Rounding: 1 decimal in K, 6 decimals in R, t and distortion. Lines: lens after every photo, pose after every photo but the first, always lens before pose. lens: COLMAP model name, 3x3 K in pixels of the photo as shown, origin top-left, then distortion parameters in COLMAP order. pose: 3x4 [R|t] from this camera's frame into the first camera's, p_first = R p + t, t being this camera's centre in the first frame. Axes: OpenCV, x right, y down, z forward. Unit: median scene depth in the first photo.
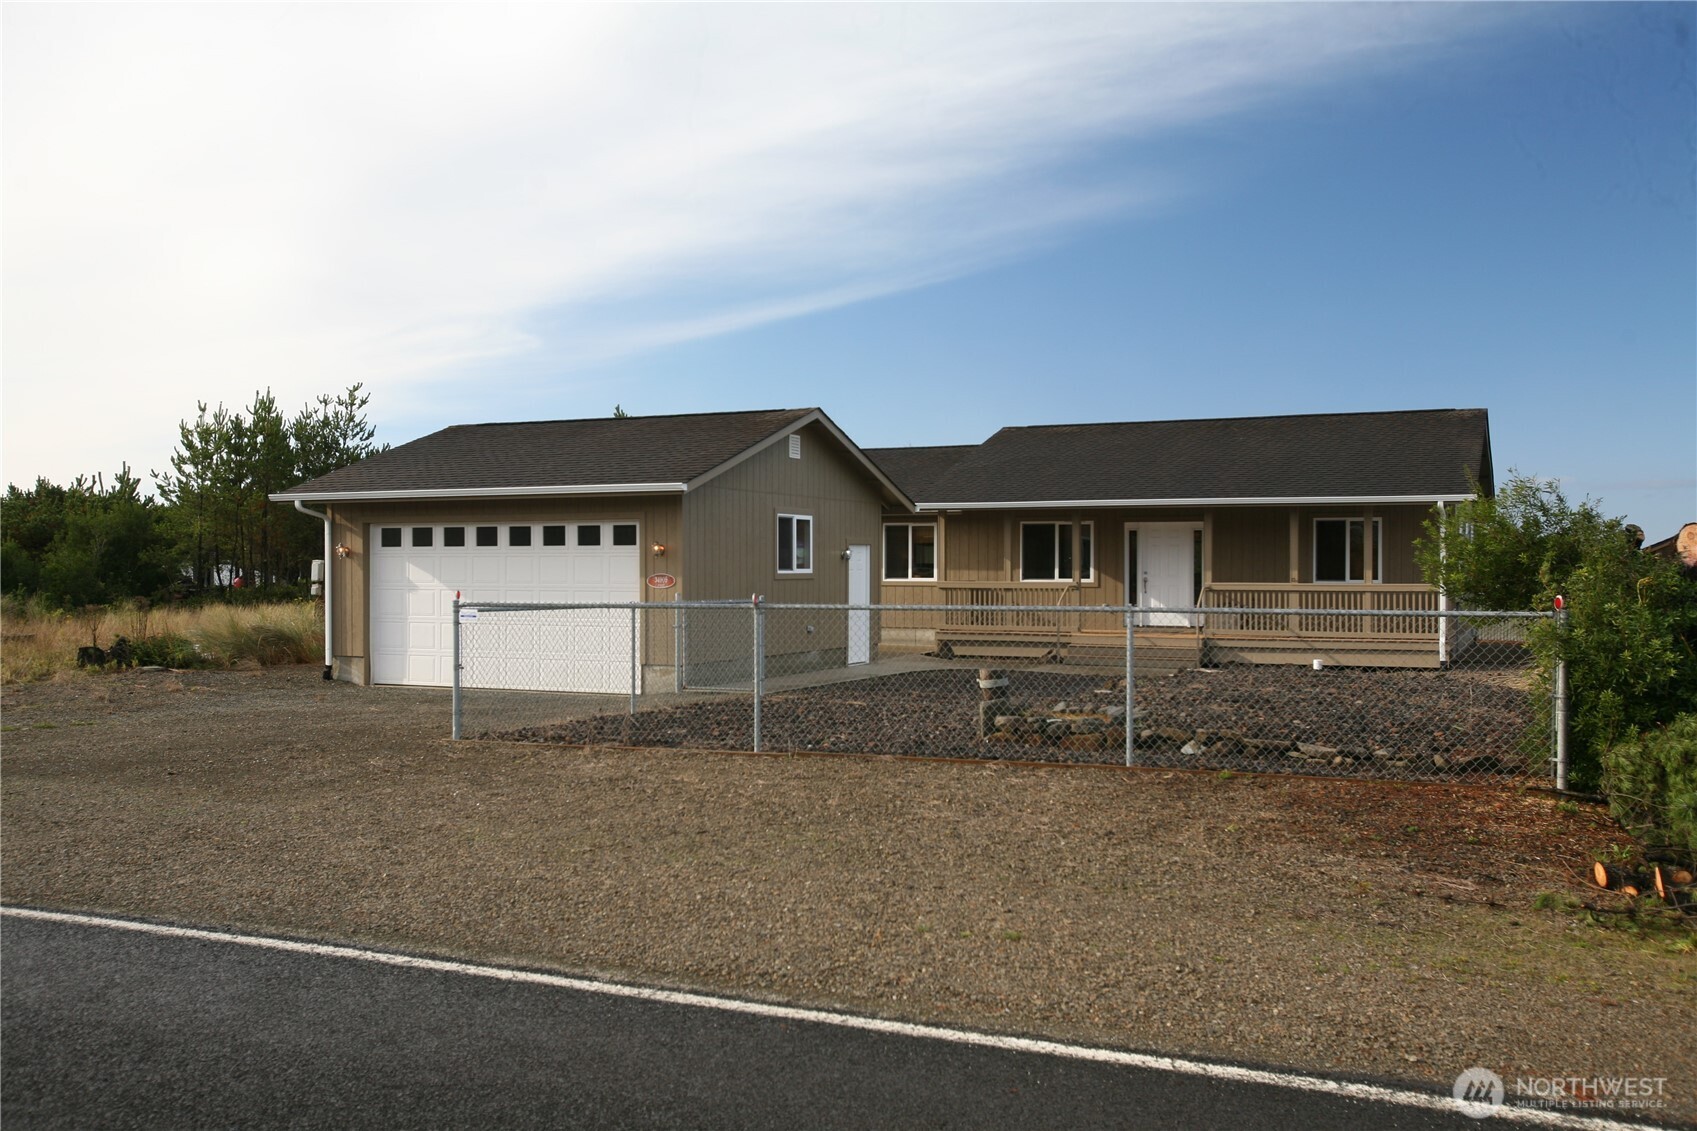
lens RADIAL K [[1513.3, 0, 848.3], [0, 1513.3, 563.8], [0, 0, 1]] dist [-0.007828, -0.008761]
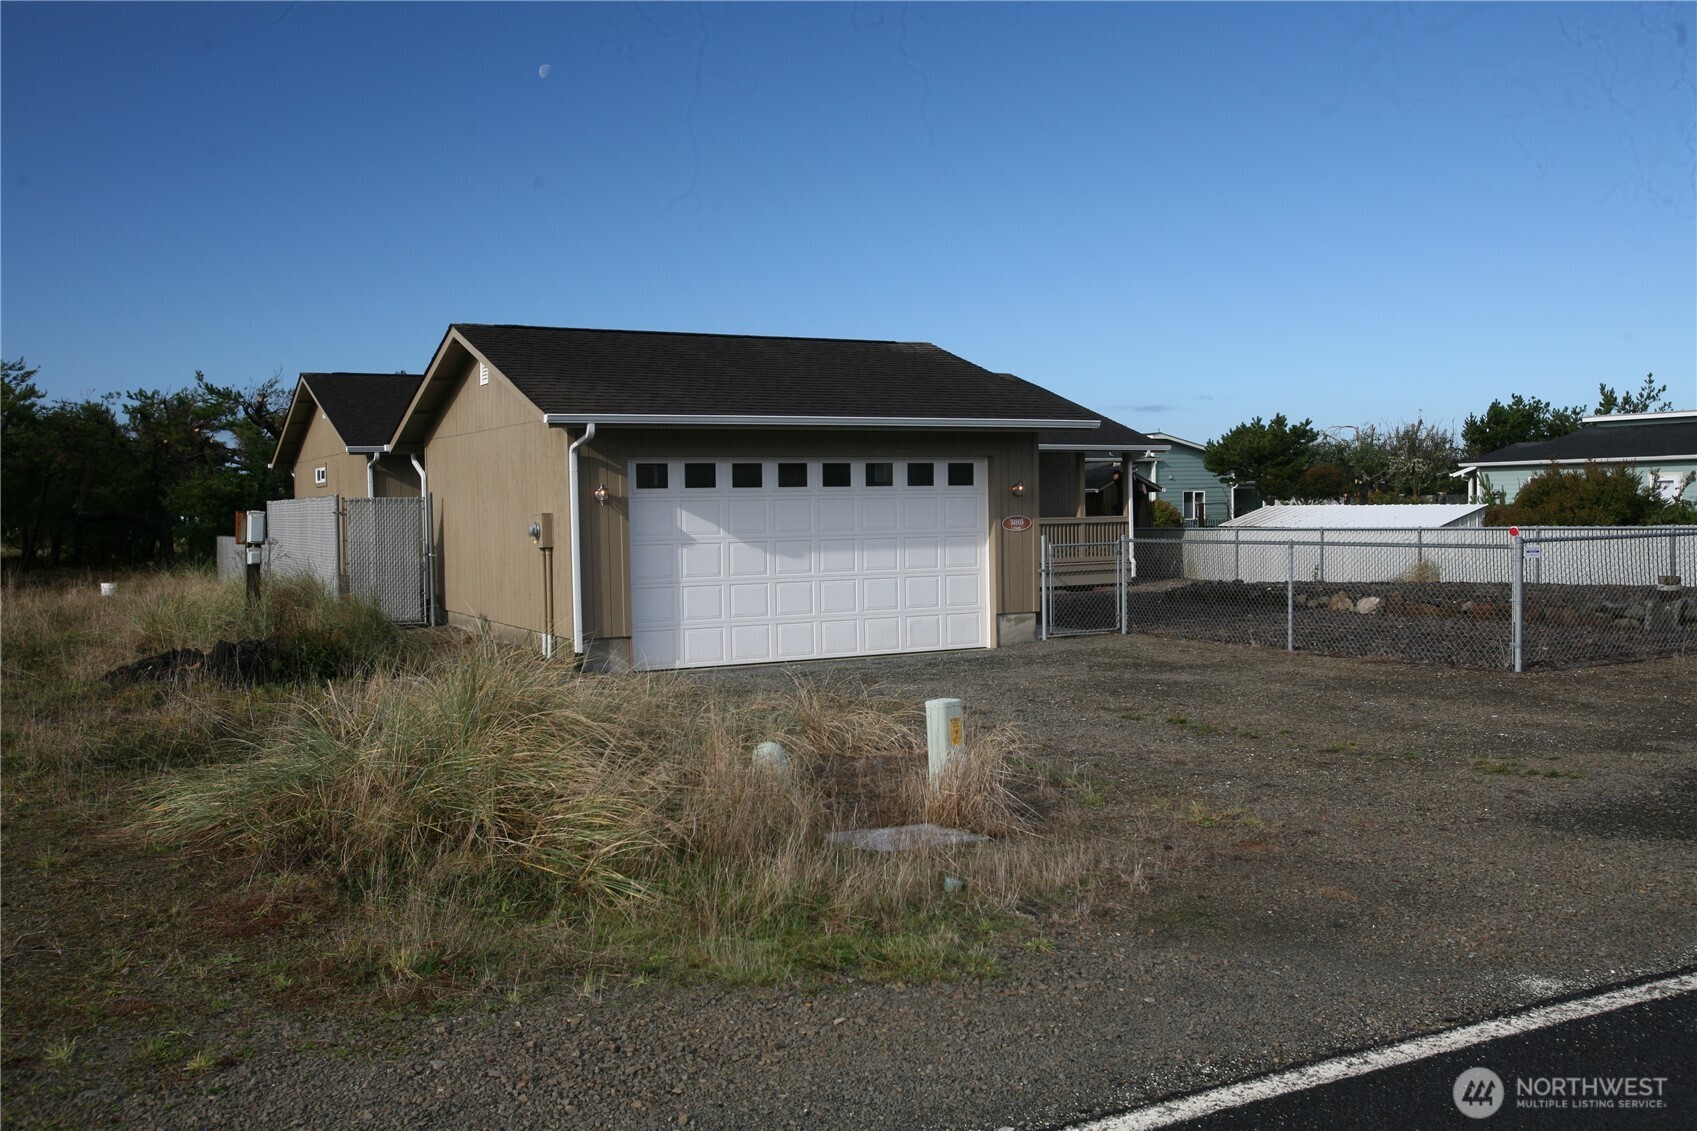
lens RADIAL K [[1513.3, 0, 858.6], [0, 1513.3, 575.0], [0, 0, 1]] dist [-0.007828, -0.008761]
pose [[0.608549, -0.048834, 0.792012, -0.832188], [0.013645, 0.998601, 0.051088, -0.005305], [-0.793399, -0.020283, 0.608364, 0.455690]]
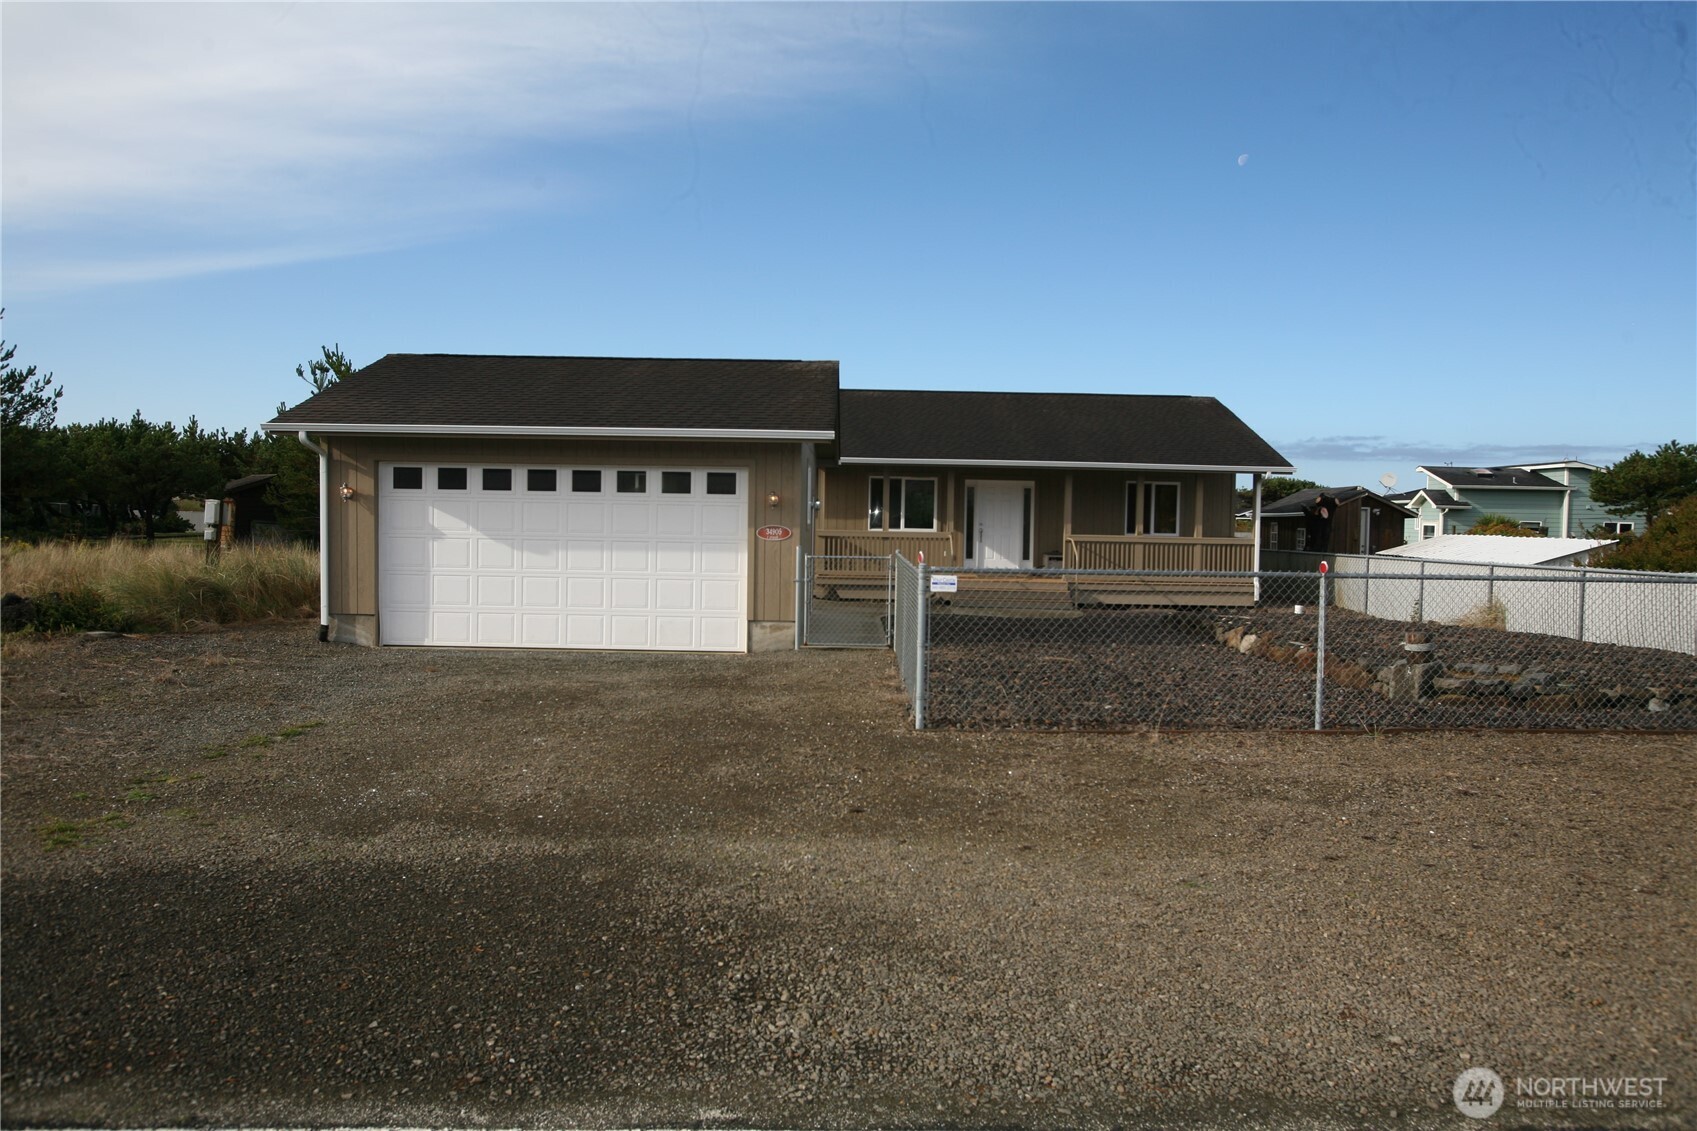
lens RADIAL K [[1254.8, 0, 852.6], [0, 1254.8, 577.4], [0, 0, 1]] dist [-0.021294, 0.000486]
pose [[0.909577, -0.004855, 0.415508, -0.365983], [-0.019367, 0.998350, 0.054063, -0.004050], [-0.415085, -0.057221, 0.907981, 0.232827]]
